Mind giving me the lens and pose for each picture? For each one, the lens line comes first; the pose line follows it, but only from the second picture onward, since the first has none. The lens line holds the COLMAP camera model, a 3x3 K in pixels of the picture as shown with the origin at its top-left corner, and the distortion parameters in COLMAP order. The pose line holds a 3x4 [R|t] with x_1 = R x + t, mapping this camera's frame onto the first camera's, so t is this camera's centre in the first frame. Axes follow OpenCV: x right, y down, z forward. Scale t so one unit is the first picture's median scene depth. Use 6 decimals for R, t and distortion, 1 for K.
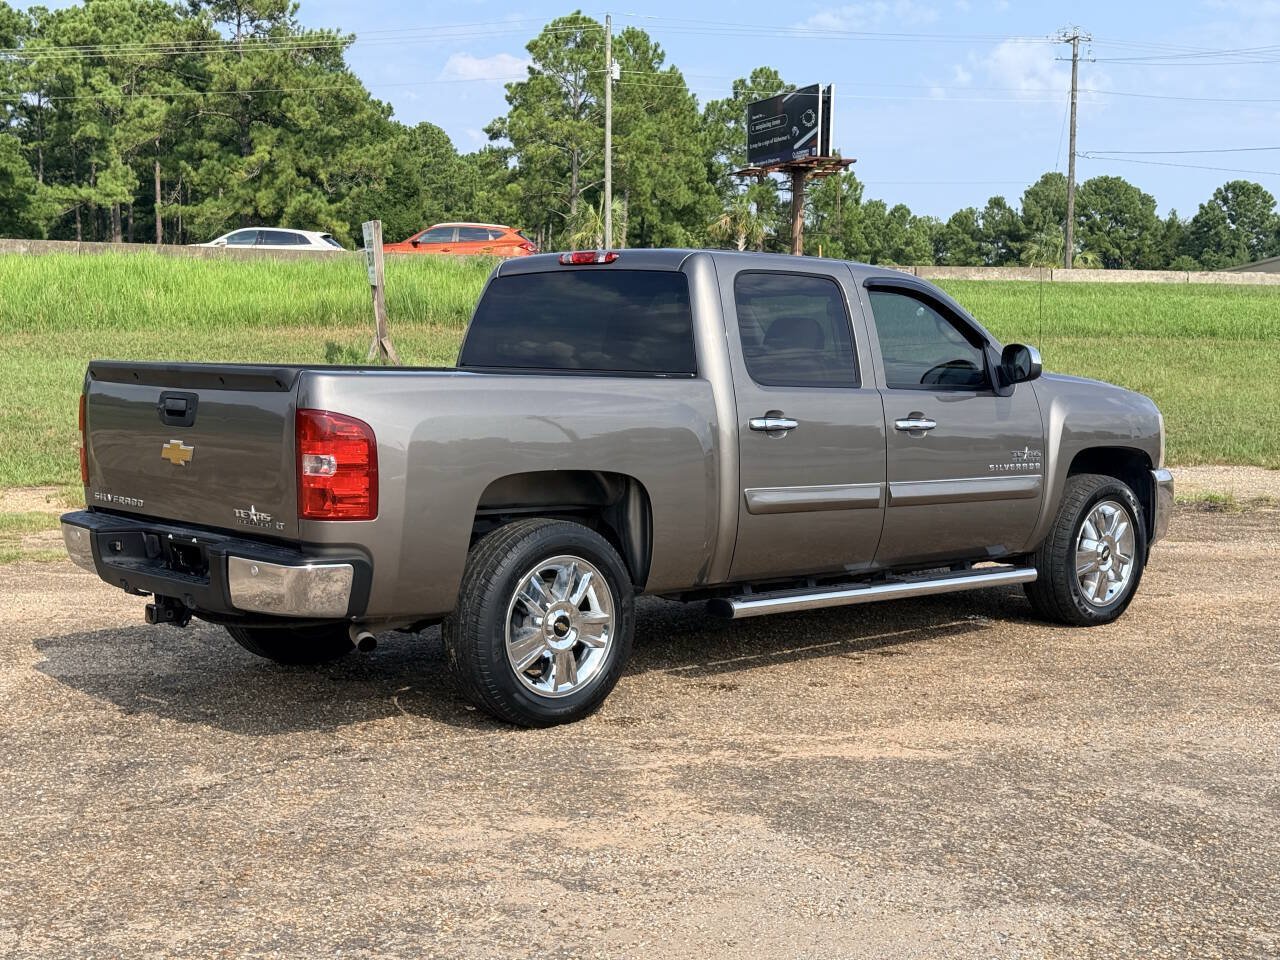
lens RADIAL K [[1785.4, 0, 639.1], [0, 1785.4, 478.9], [0, 0, 1]] dist [0.118773, 0.000000]
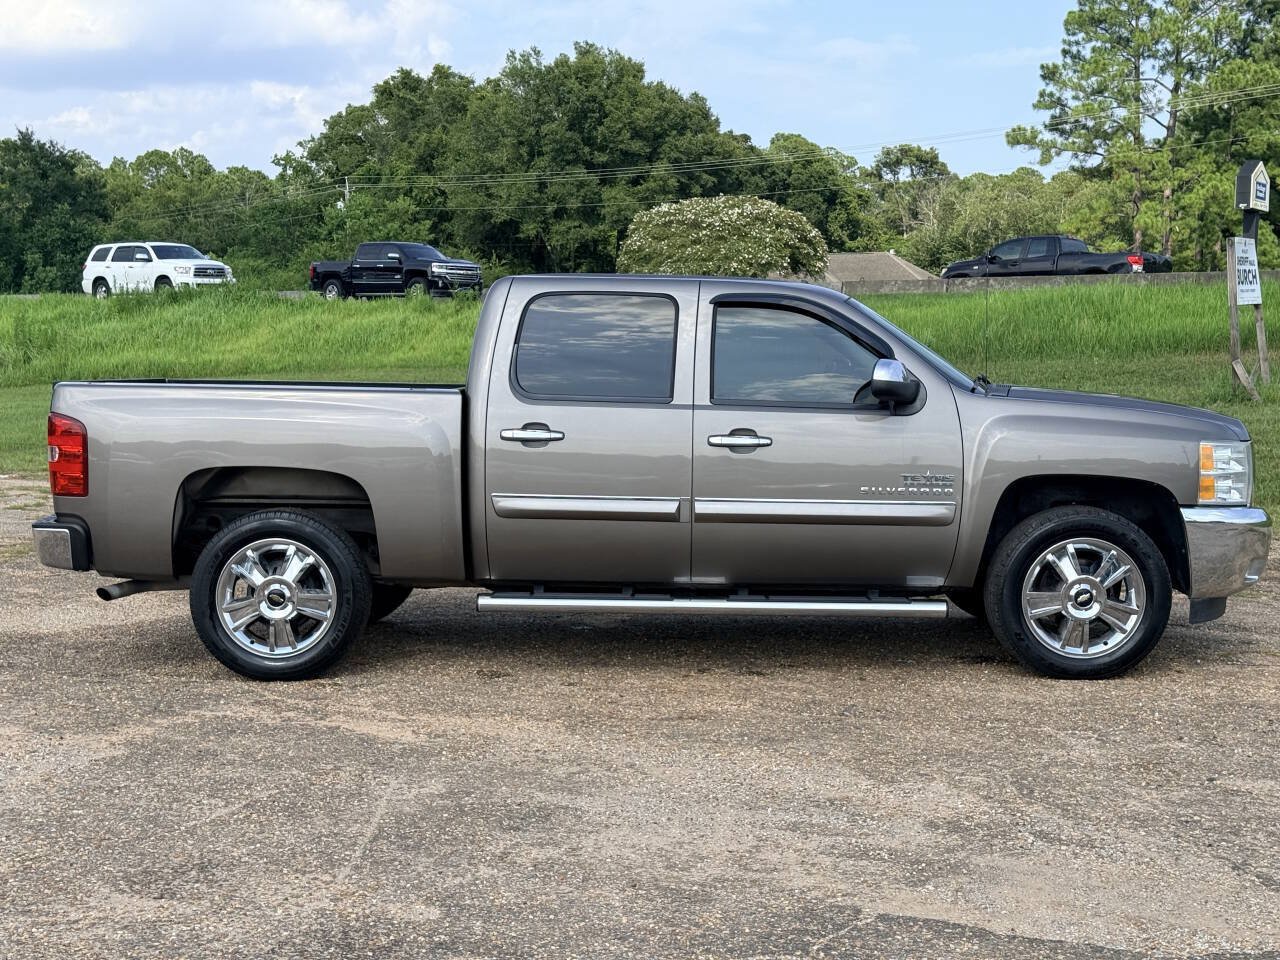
lens RADIAL K [[1785.4, 0, 640.9], [0, 1785.4, 486.4], [0, 0, 1]] dist [0.118773, 0.000000]
pose [[0.729242, 0.038117, -0.683193, 0.734563], [-0.047029, 0.998878, 0.005531, -0.007623], [0.682637, 0.028096, 0.730217, 0.220609]]
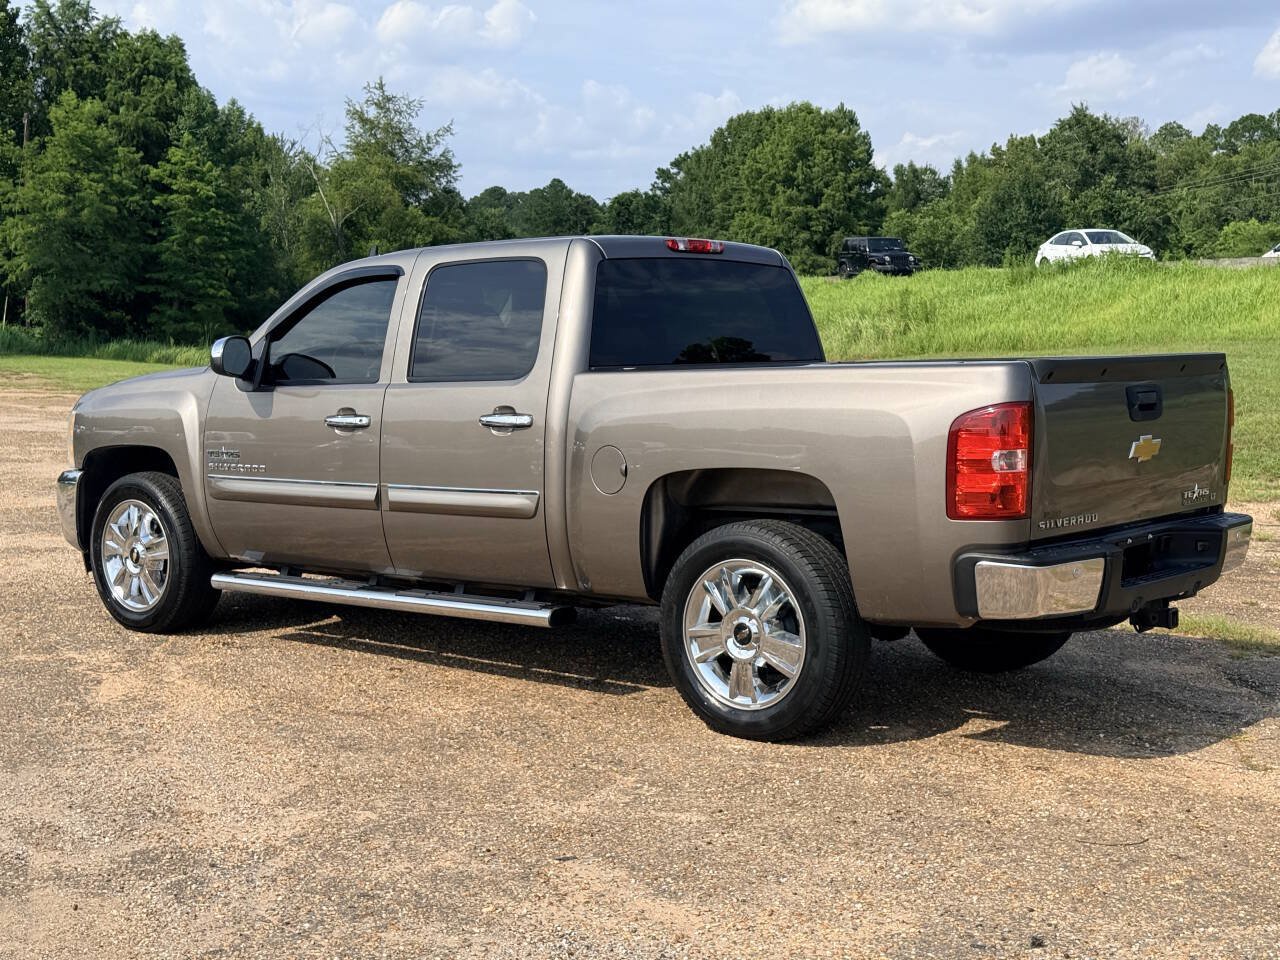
lens RADIAL K [[1785.4, 0, 626.2], [0, 1785.4, 481.1], [0, 0, 1]] dist [0.118773, 0.000000]
pose [[0.208959, 0.075921, -0.974973, 0.977964], [-0.084356, 0.994665, 0.059375, -0.055363], [0.974279, 0.069838, 0.214249, 0.798909]]
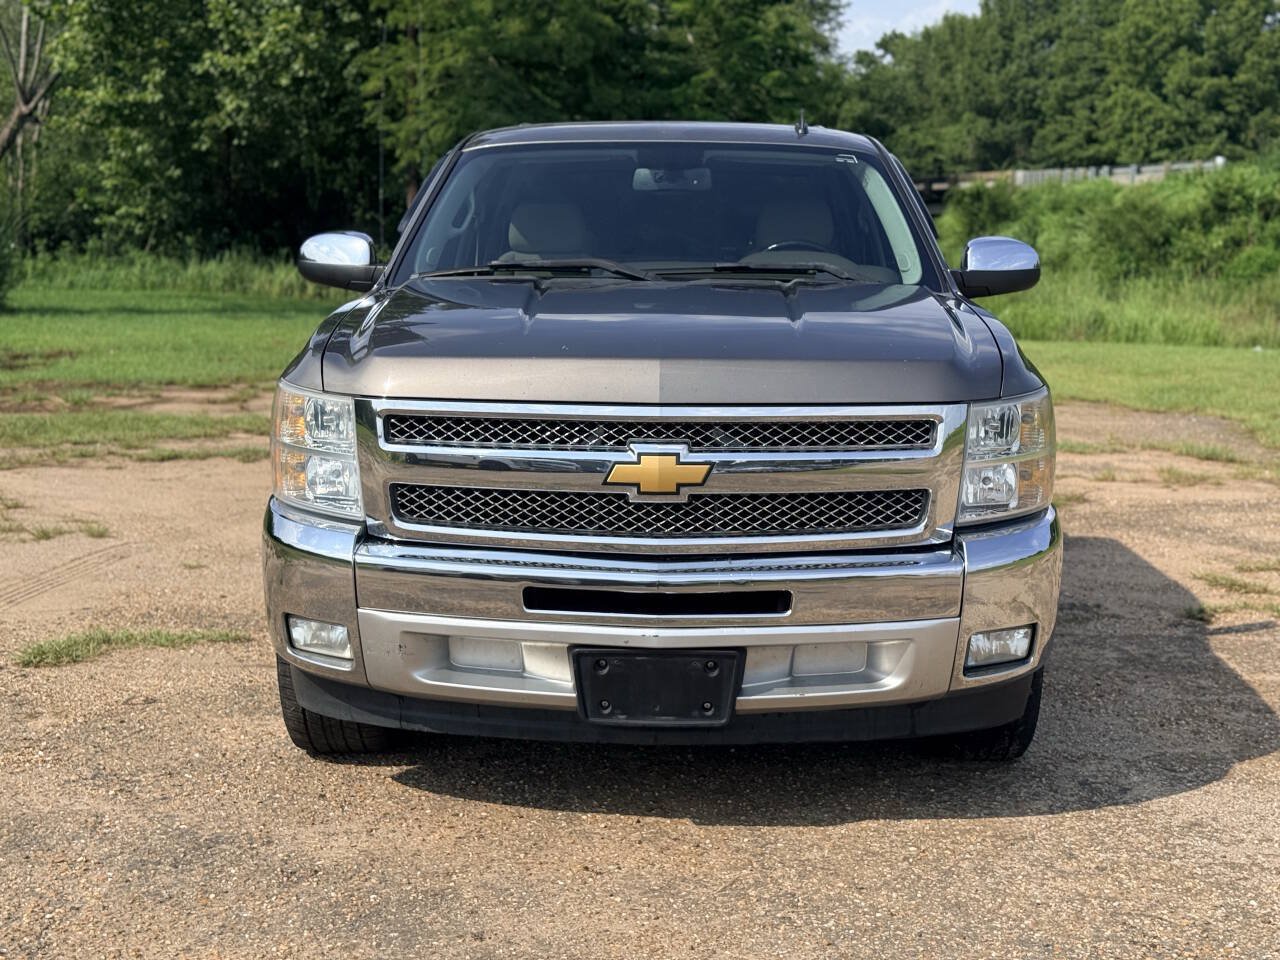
lens RADIAL K [[1785.4, 0, 628.2], [0, 1785.4, 476.2], [0, 0, 1]] dist [0.118773, 0.000000]
pose [[0.226757, 0.116871, -0.966914, -3.312764], [-0.084999, 0.991361, 0.099893, 0.035937], [0.970235, 0.059536, 0.234732, -0.665506]]
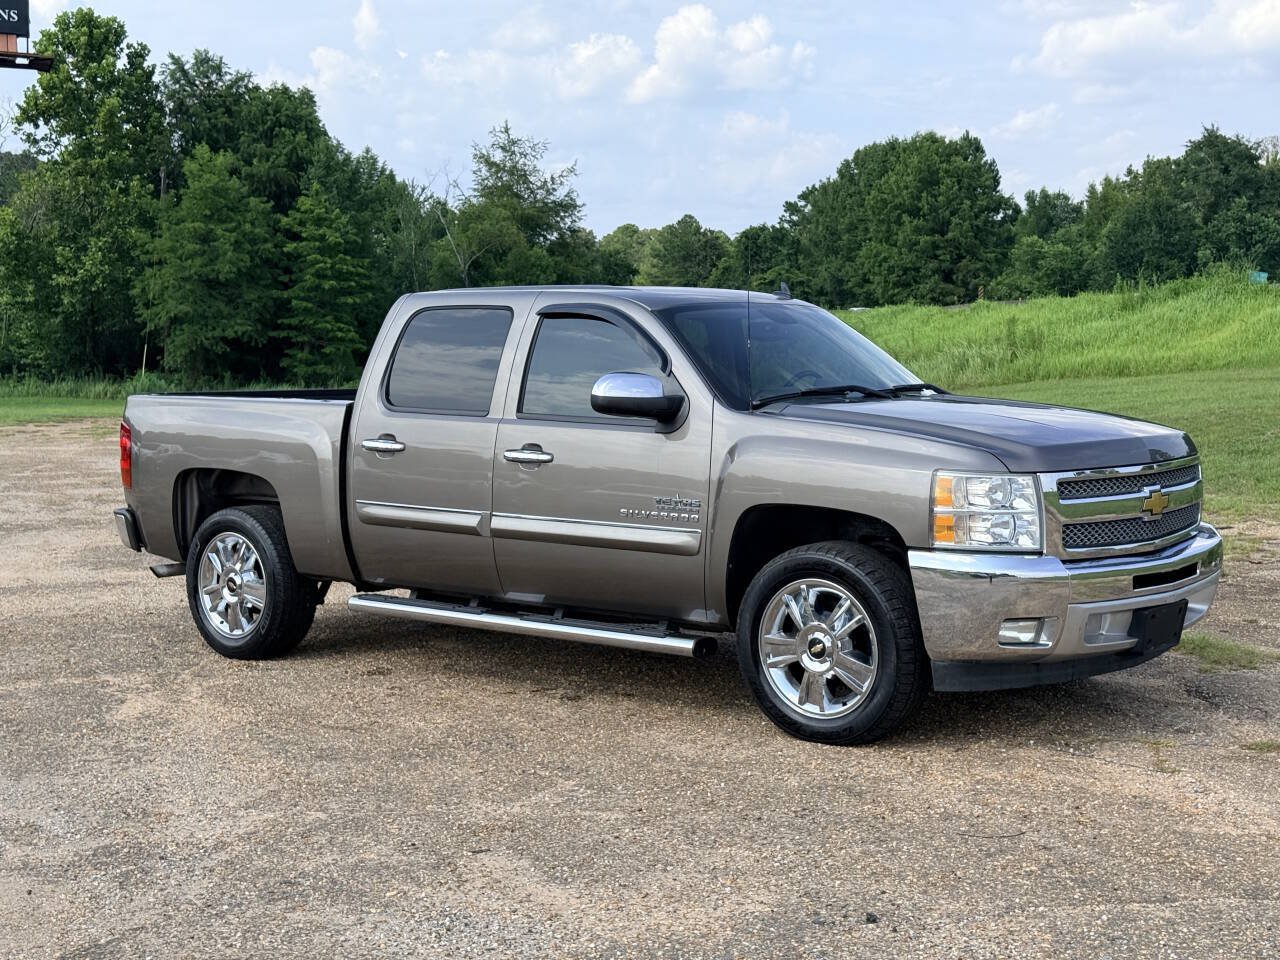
lens RADIAL K [[1785.4, 0, 638.8], [0, 1785.4, 483.2], [0, 0, 1]] dist [0.118773, 0.000000]
pose [[0.141511, 0.055693, -0.988369, 1.037533], [-0.065741, 0.996741, 0.046752, -0.060584], [0.987751, 0.058361, 0.144711, 0.857787]]
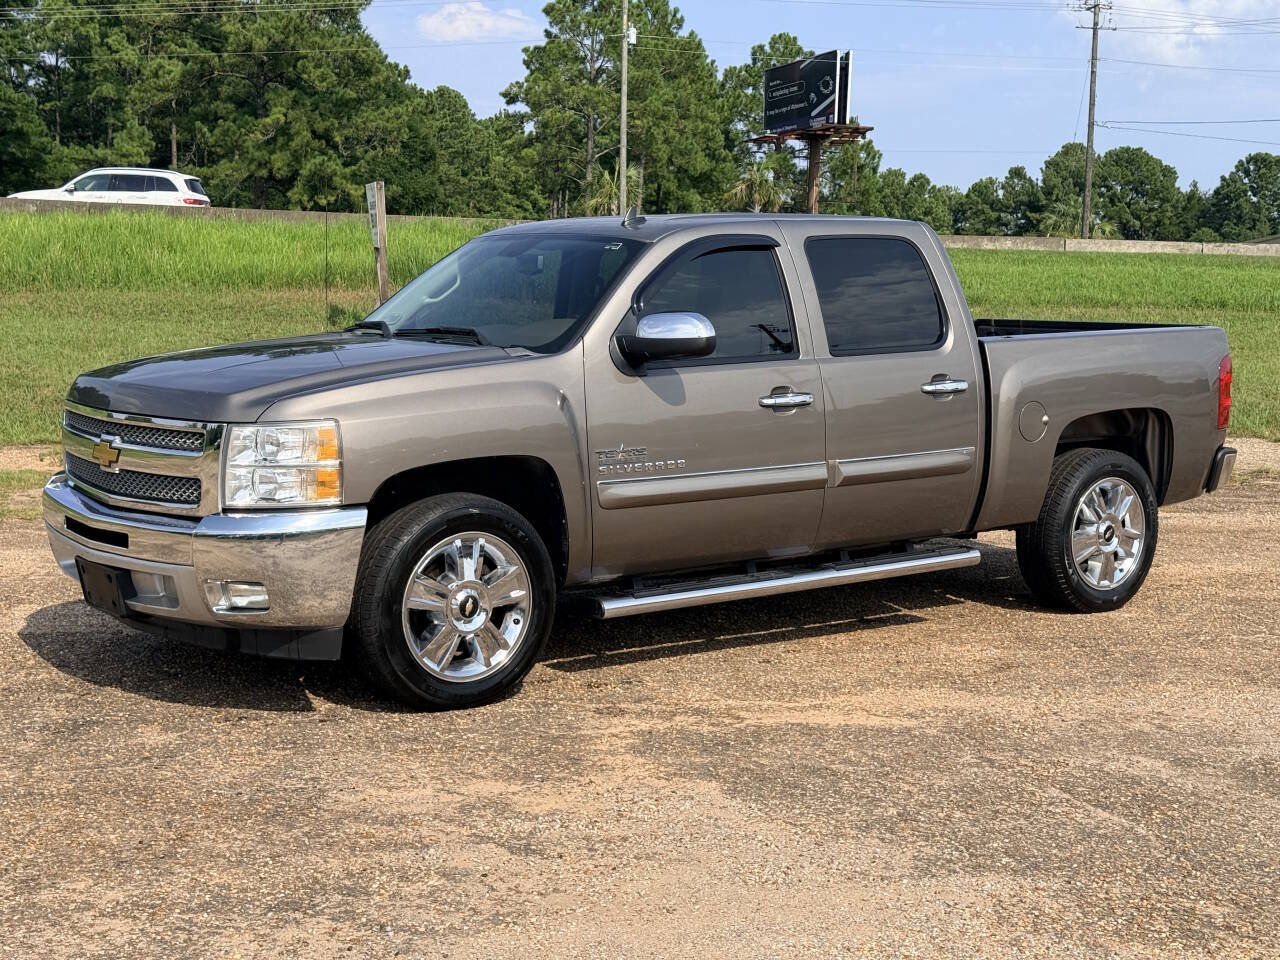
lens RADIAL K [[1785.4, 0, 641.7], [0, 1785.4, 480.2], [0, 0, 1]] dist [0.118773, 0.000000]
pose [[0.999907, 0.011438, -0.007448, 0.016897], [-0.011299, 0.999764, 0.018560, 0.002201], [0.007658, -0.018474, 0.999800, 0.009633]]
